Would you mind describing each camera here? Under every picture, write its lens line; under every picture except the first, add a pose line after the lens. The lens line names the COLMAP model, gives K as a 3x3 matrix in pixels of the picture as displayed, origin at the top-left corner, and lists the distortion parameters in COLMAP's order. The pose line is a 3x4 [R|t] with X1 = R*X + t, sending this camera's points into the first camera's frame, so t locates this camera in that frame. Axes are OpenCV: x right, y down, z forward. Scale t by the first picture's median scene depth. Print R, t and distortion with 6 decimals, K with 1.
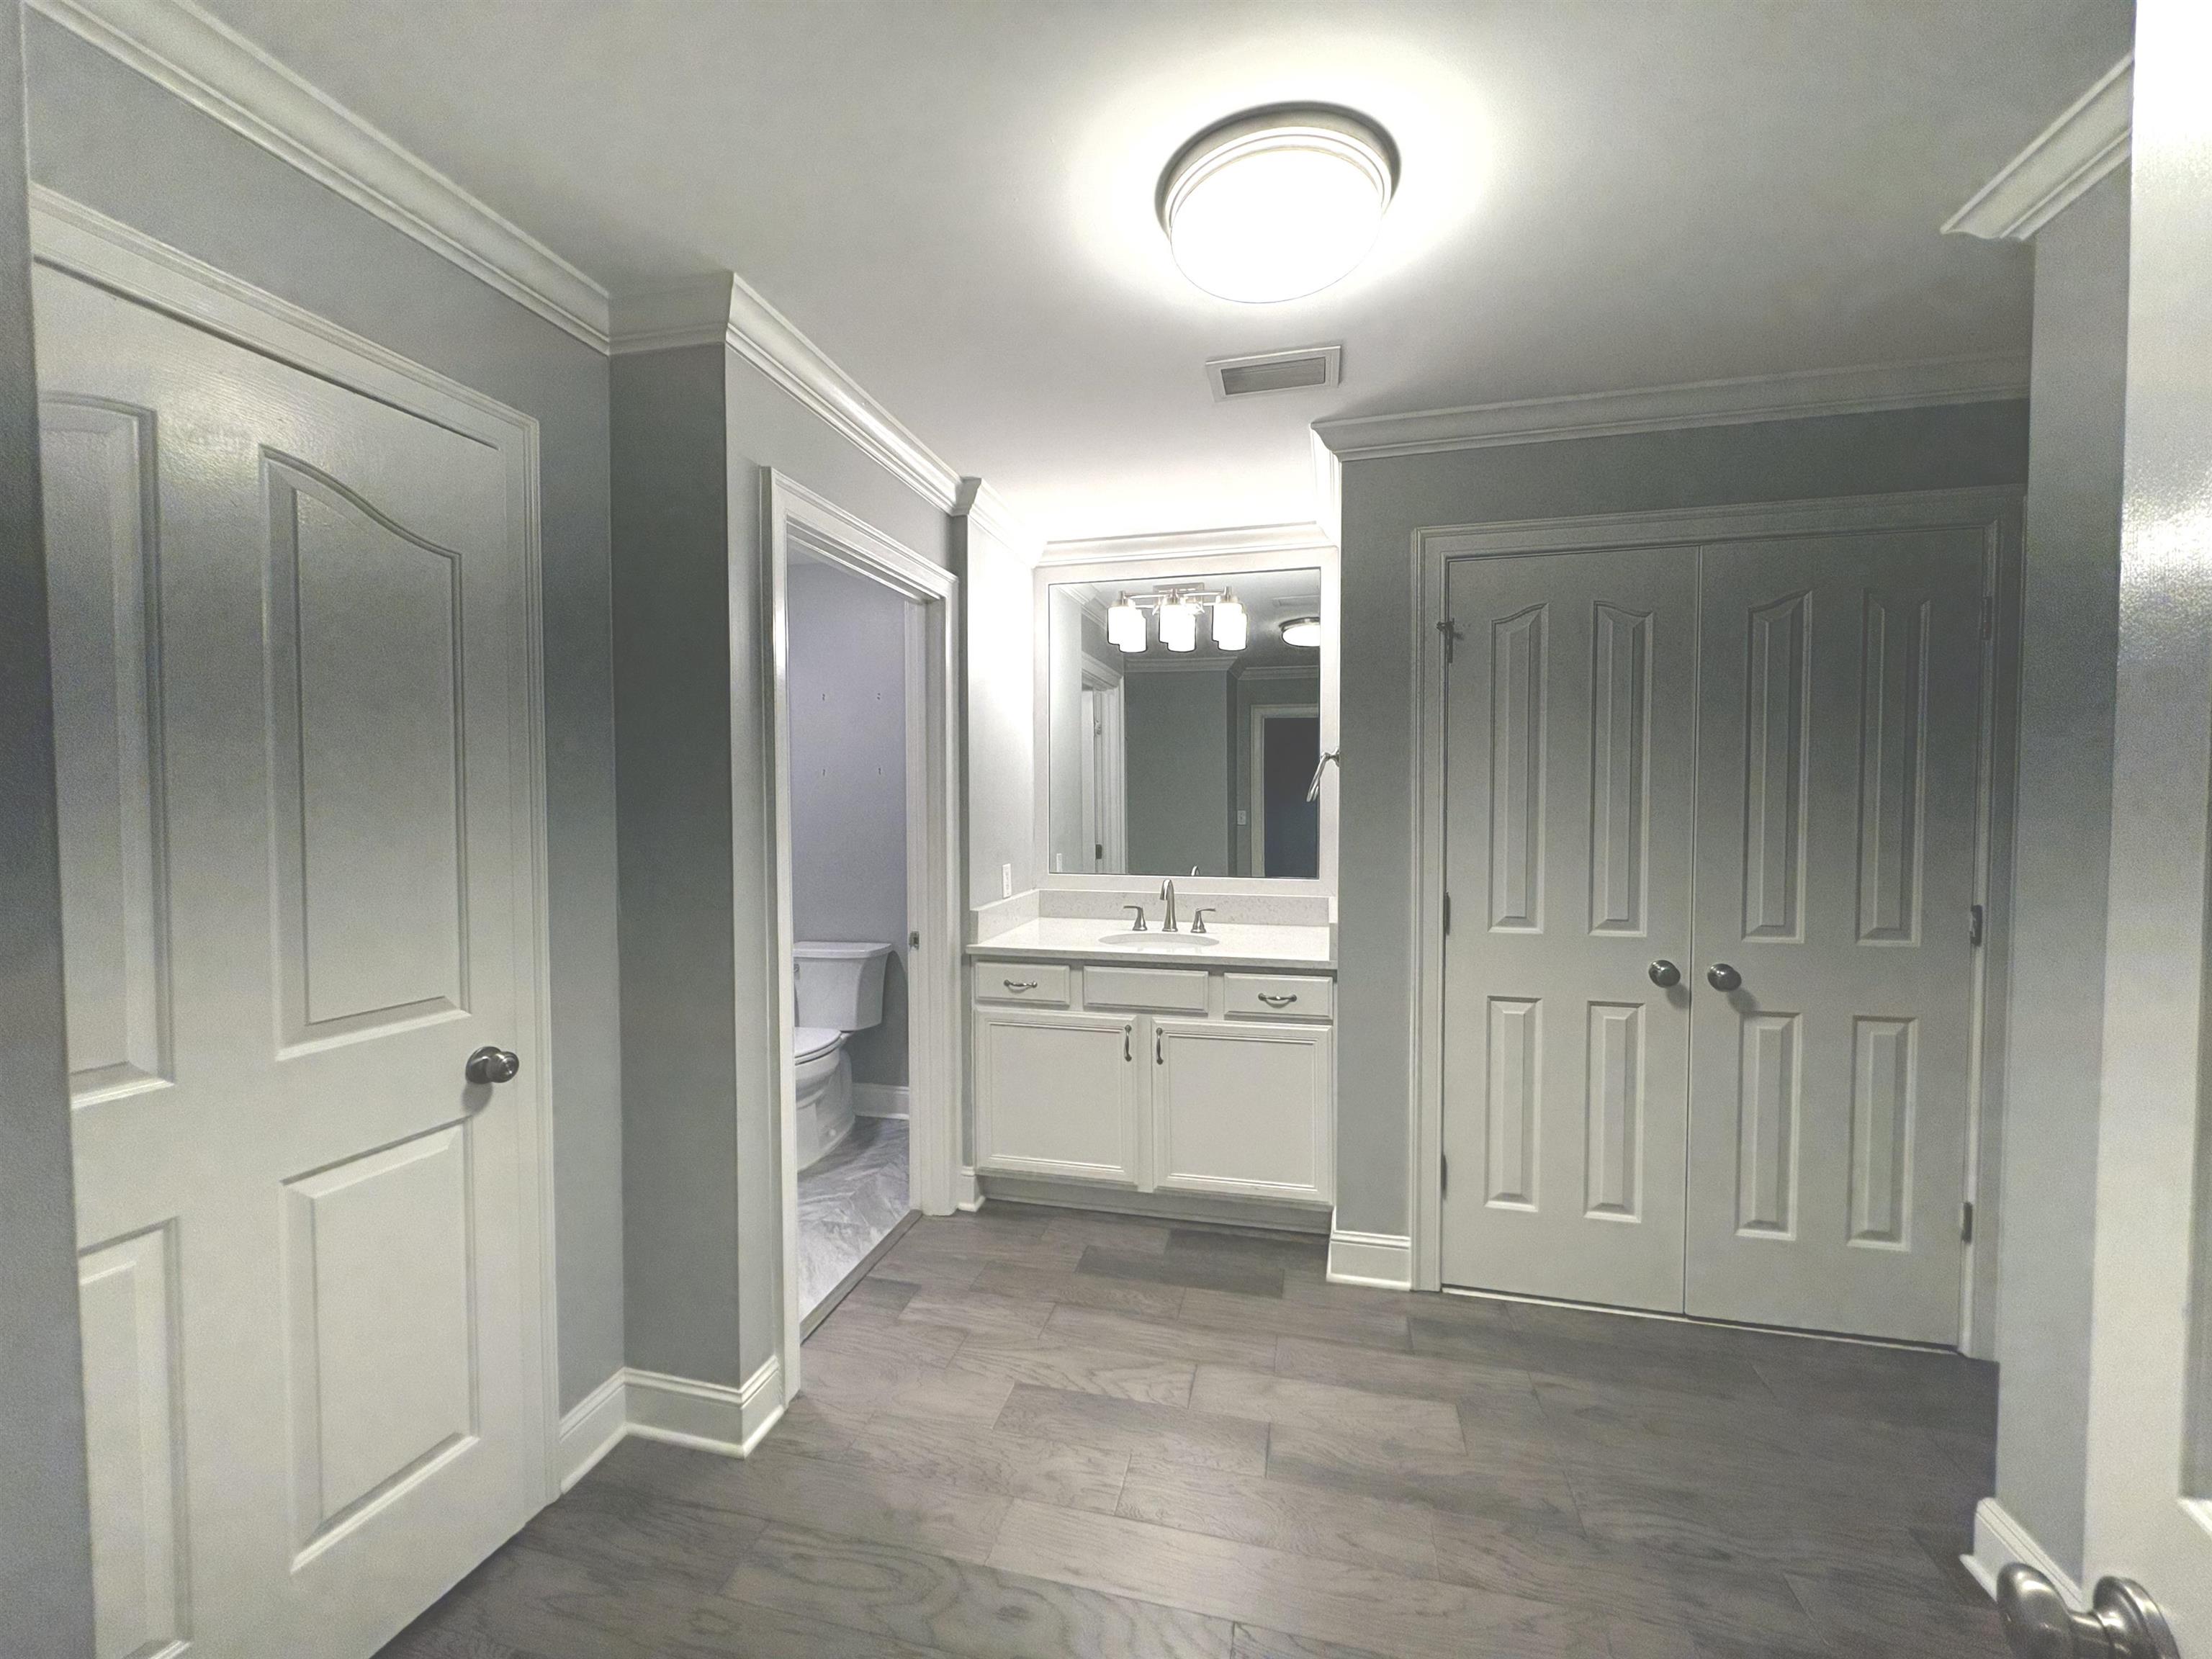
lens RADIAL K [[880.4, 0, 1102.4], [0, 880.4, 826.1], [0, 0, 1]] dist [0.000378, -0.000270]
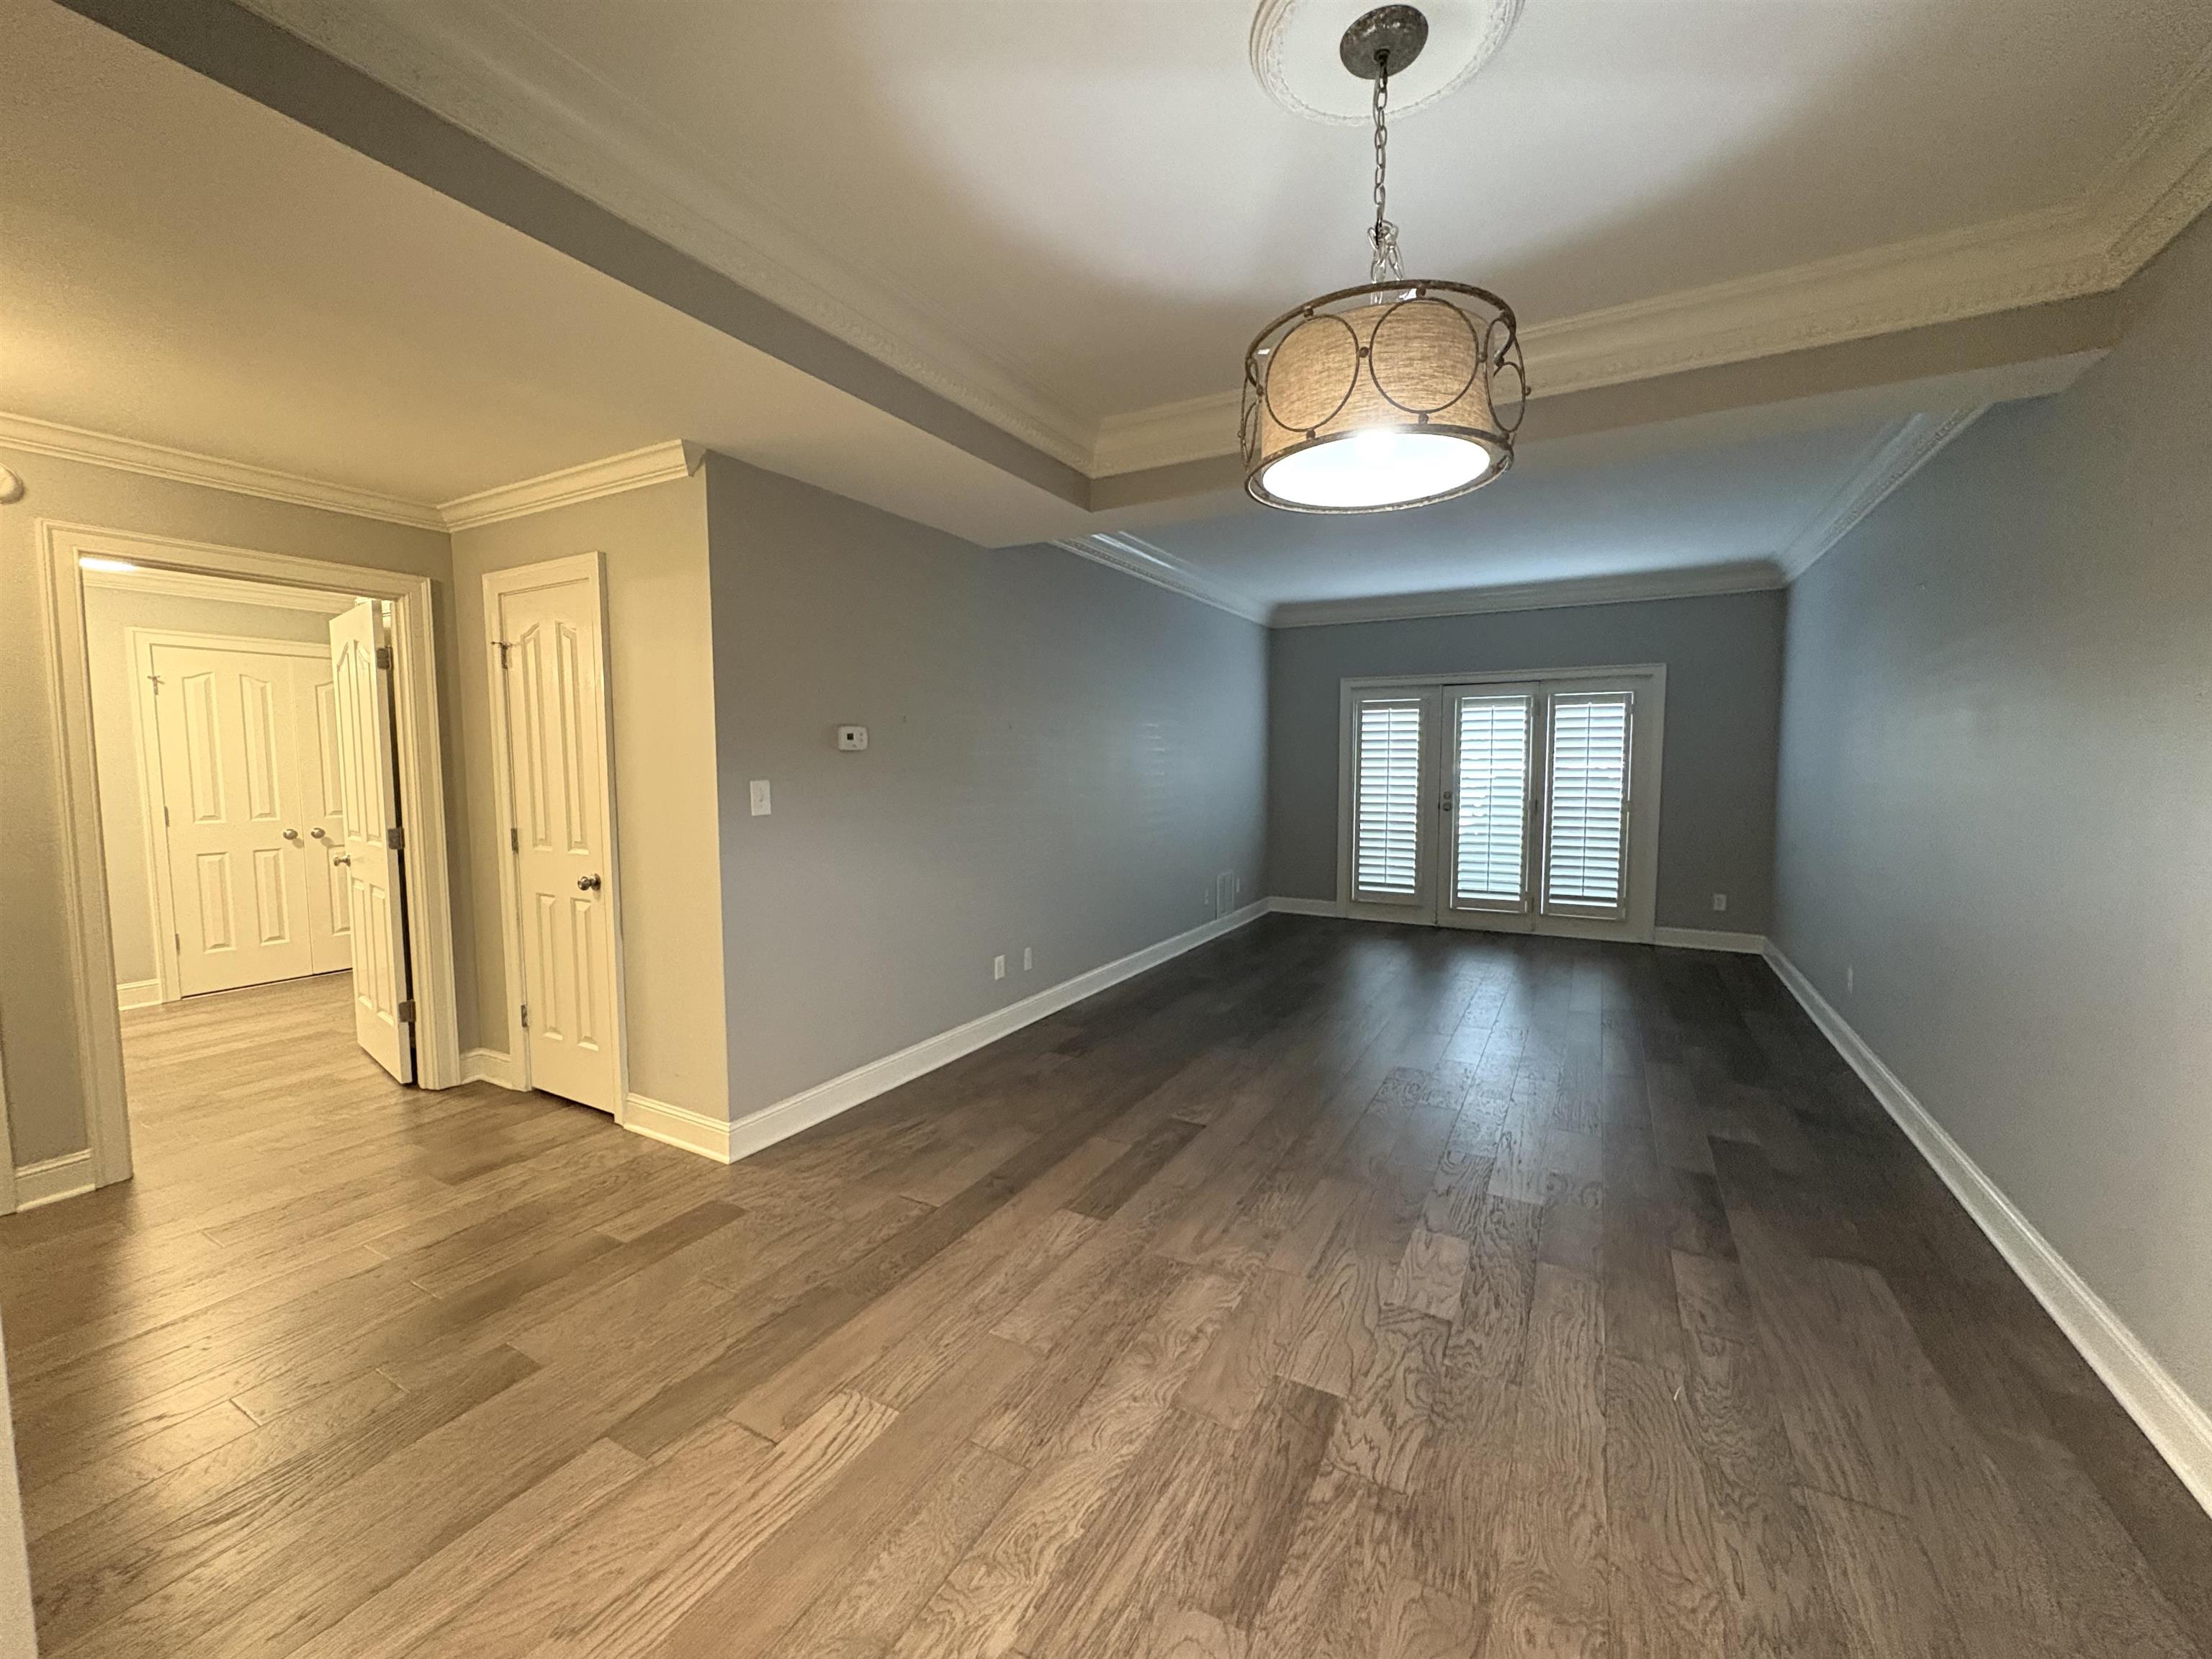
lens RADIAL K [[880.4, 0, 1102.4], [0, 880.4, 826.1], [0, 0, 1]] dist [0.000378, -0.000270]
pose [[0.263103, -0.071811, 0.962092, -0.874863], [0.032490, 0.997320, 0.065555, 0.047242], [-0.964221, 0.014011, 0.264731, -1.424834]]
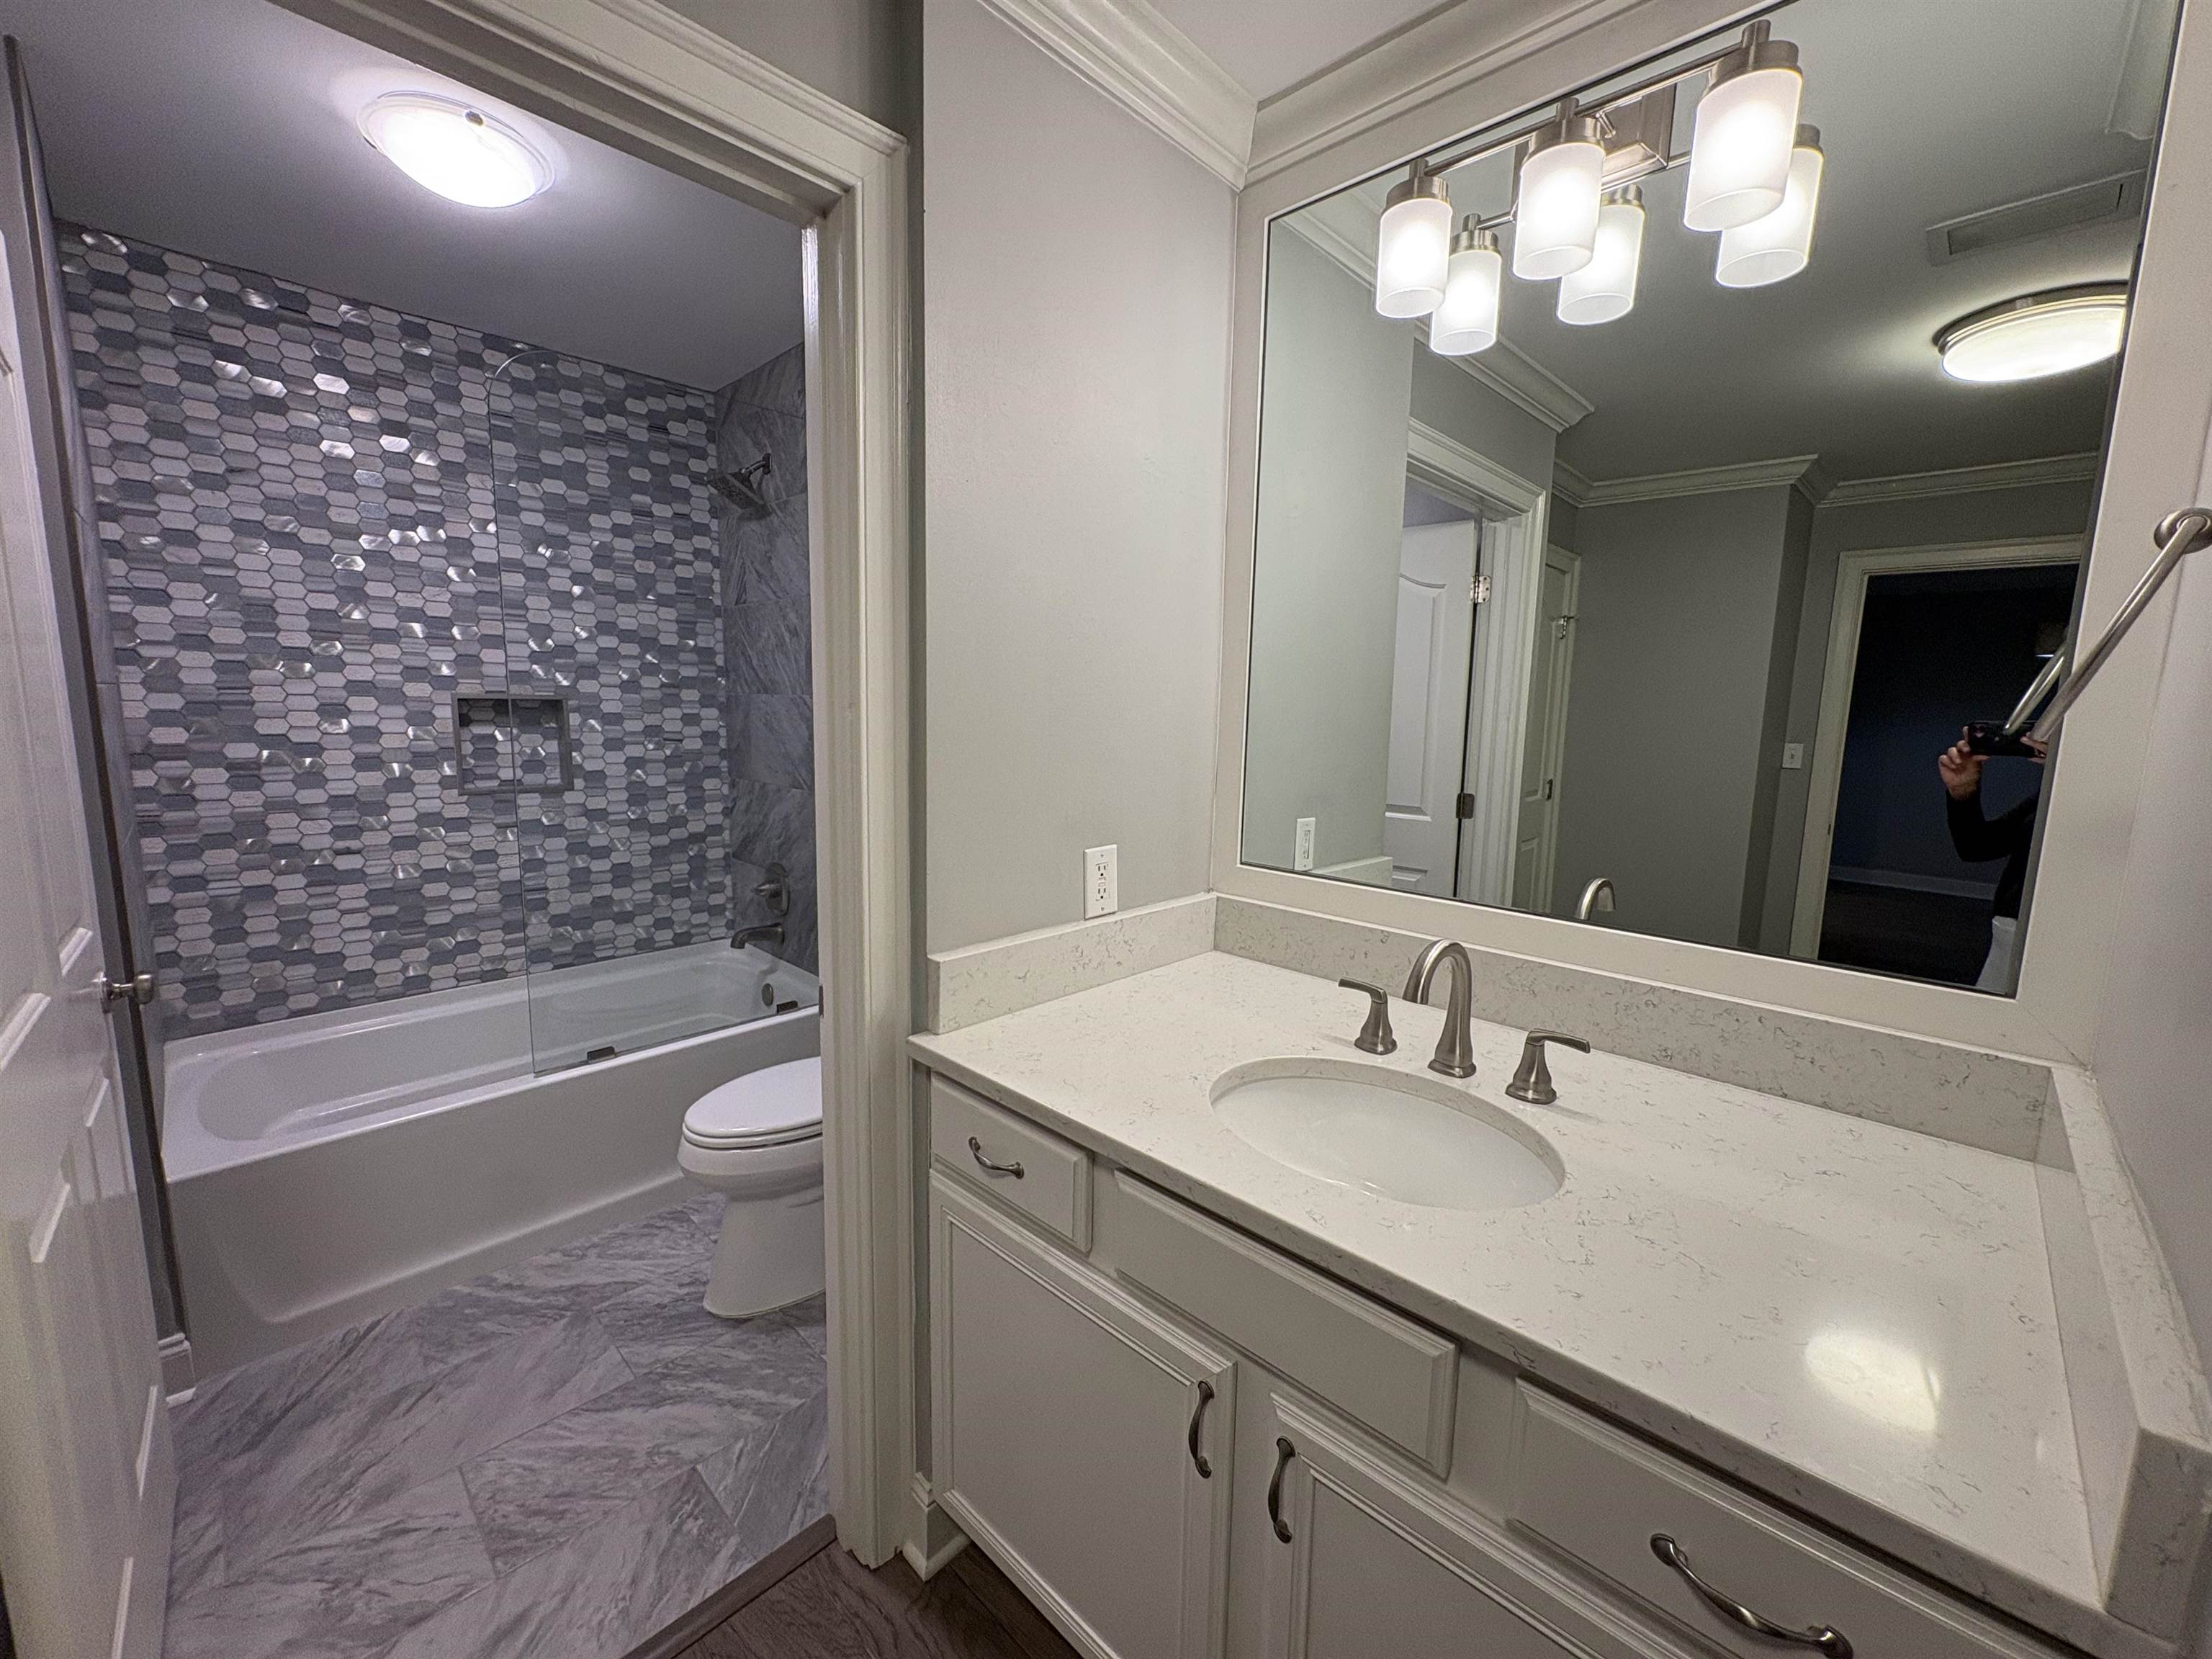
lens RADIAL K [[880.4, 0, 1102.4], [0, 880.4, 826.1], [0, 0, 1]] dist [0.000378, -0.000270]
pose [[0.865824, 0.088419, -0.492475, 0.140029], [-0.039721, 0.993302, 0.108503, -0.020825], [0.498770, -0.074383, 0.863537, 0.691695]]
